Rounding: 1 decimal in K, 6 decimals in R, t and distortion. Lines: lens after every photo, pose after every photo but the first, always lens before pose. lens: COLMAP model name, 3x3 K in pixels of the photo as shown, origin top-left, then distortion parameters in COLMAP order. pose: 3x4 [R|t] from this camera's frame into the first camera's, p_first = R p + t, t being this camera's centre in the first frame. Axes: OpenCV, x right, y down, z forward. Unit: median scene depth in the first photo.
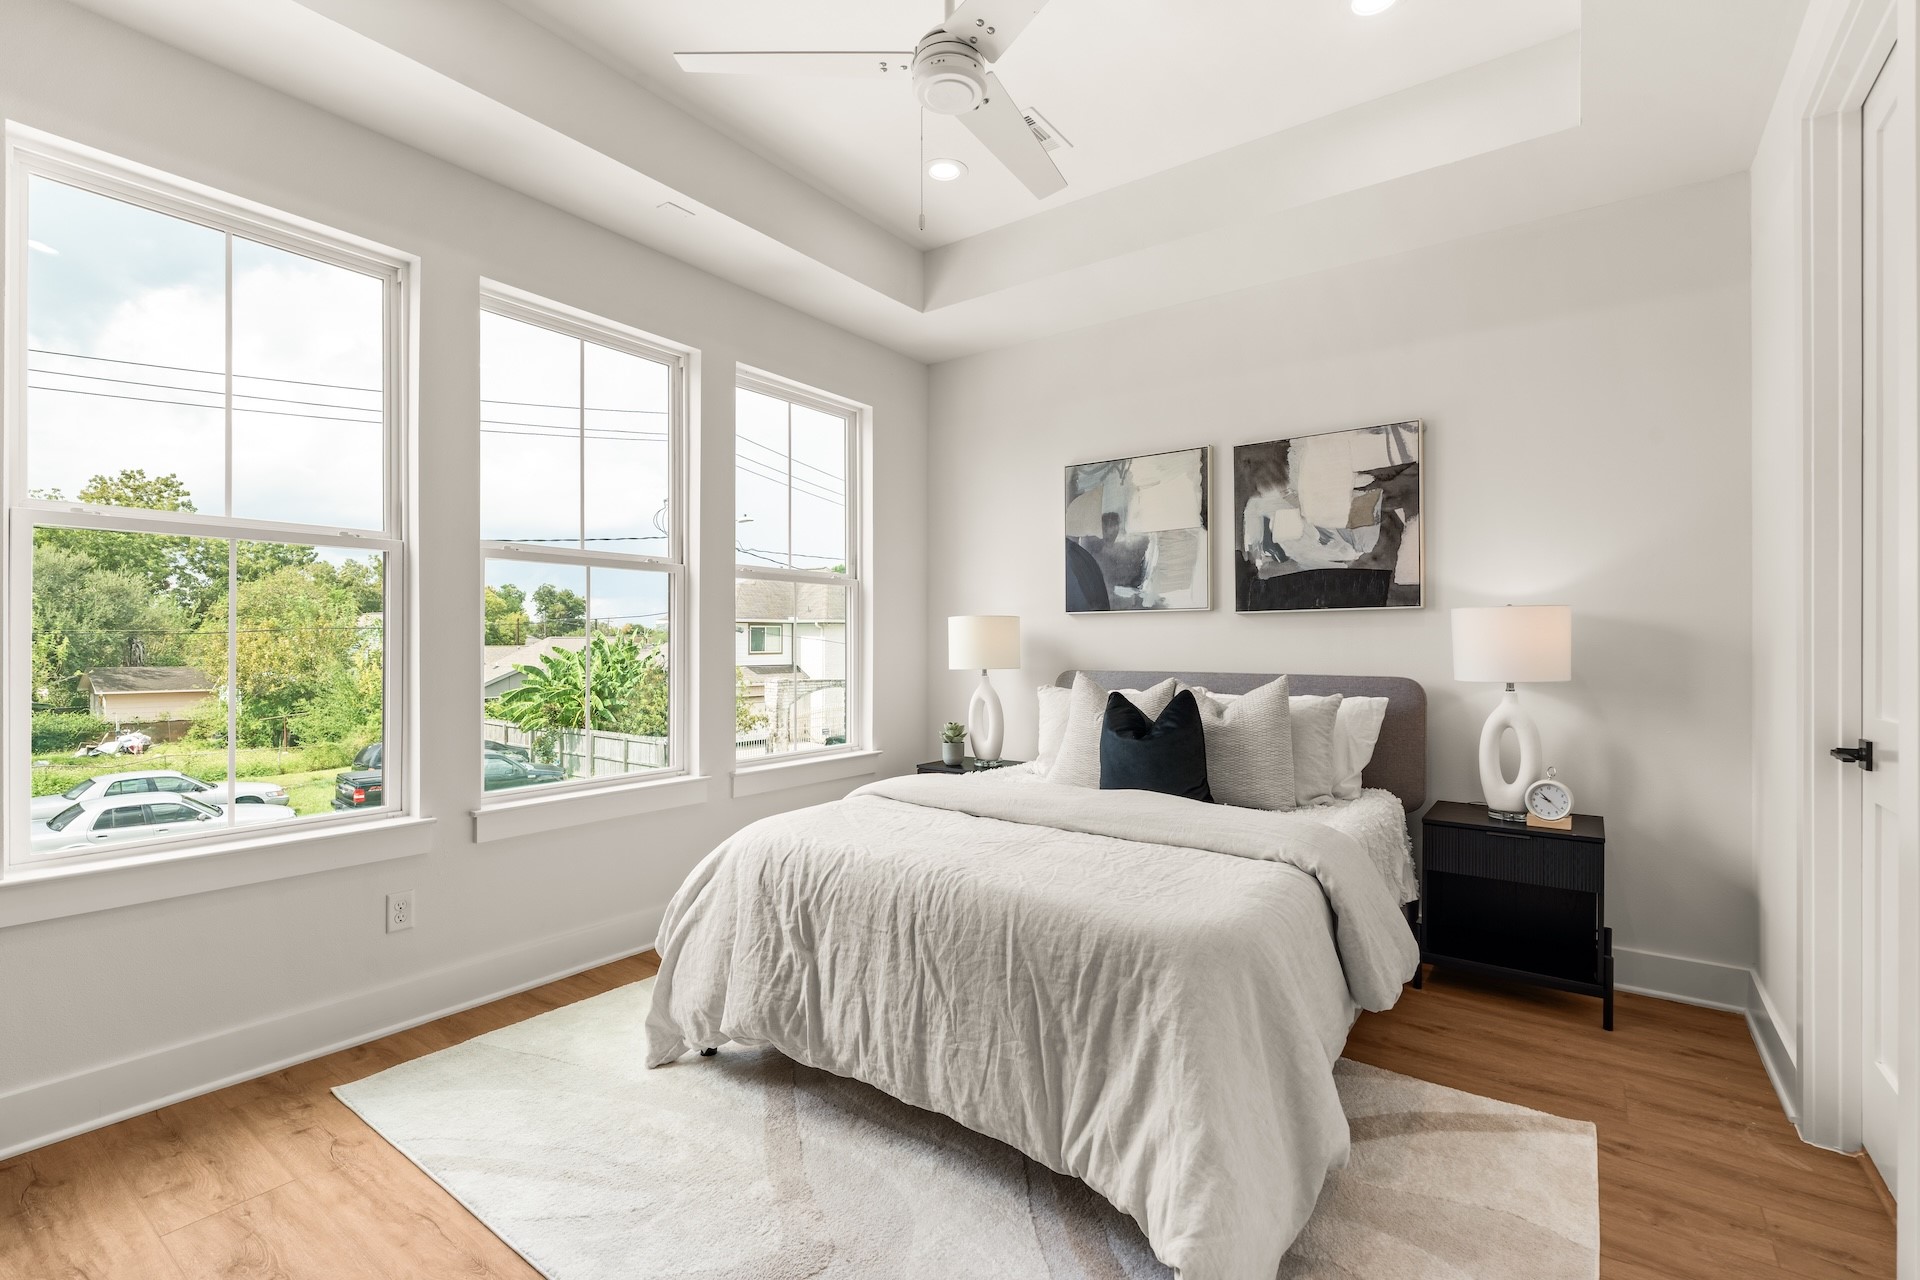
lens RADIAL K [[861.0, 0, 955.4], [0, 861.0, 639.5], [0, 0, 1]] dist [-0.007175, -0.000073]
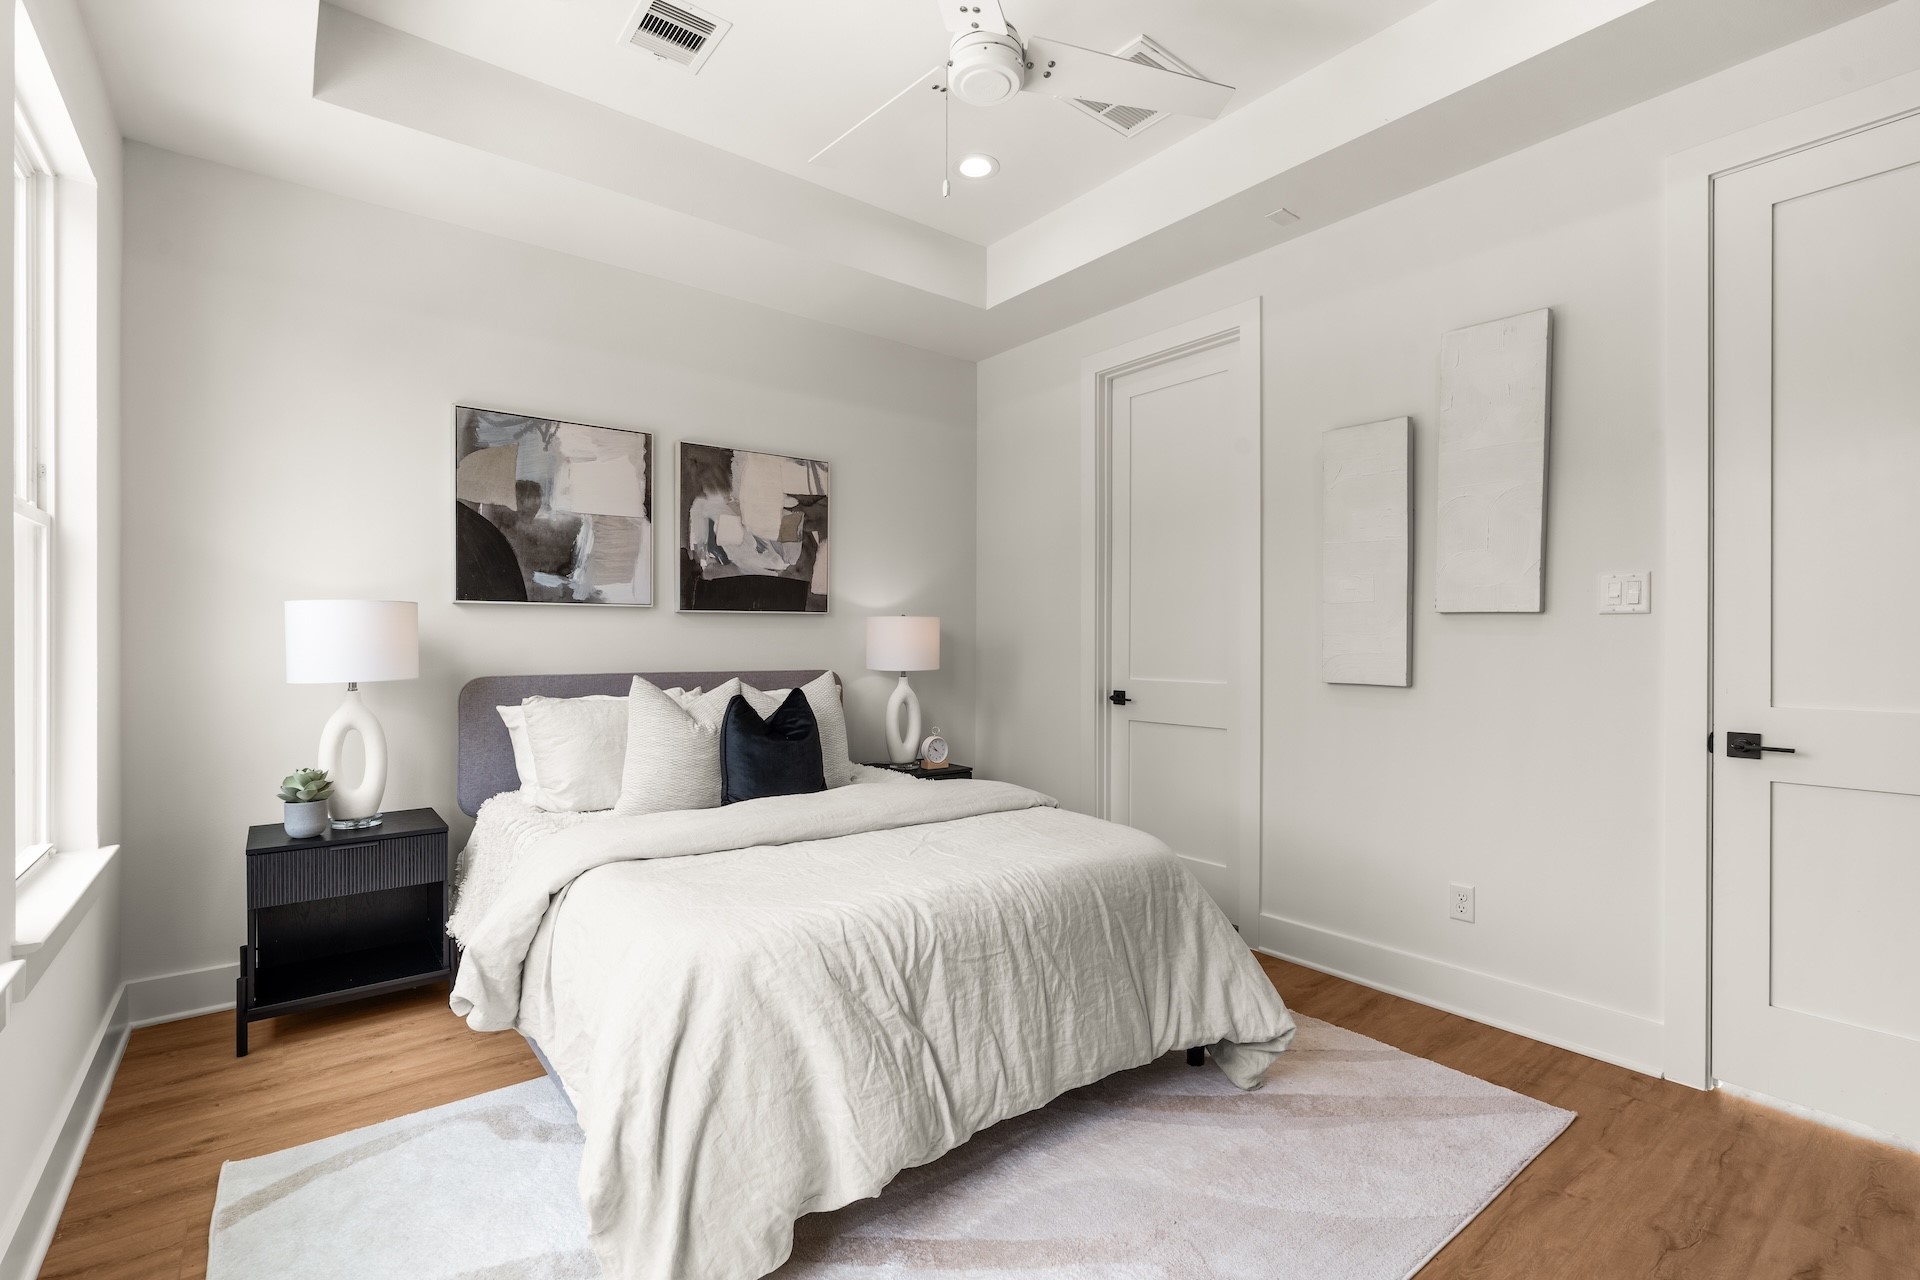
lens RADIAL K [[861.0, 0, 955.9], [0, 861.0, 643.9], [0, 0, 1]] dist [-0.007175, -0.000073]
pose [[0.270354, -0.001946, 0.962759, -0.560141], [-0.006523, 0.999971, 0.003853, 0.000597], [-0.962739, -0.007322, 0.270334, 0.447920]]
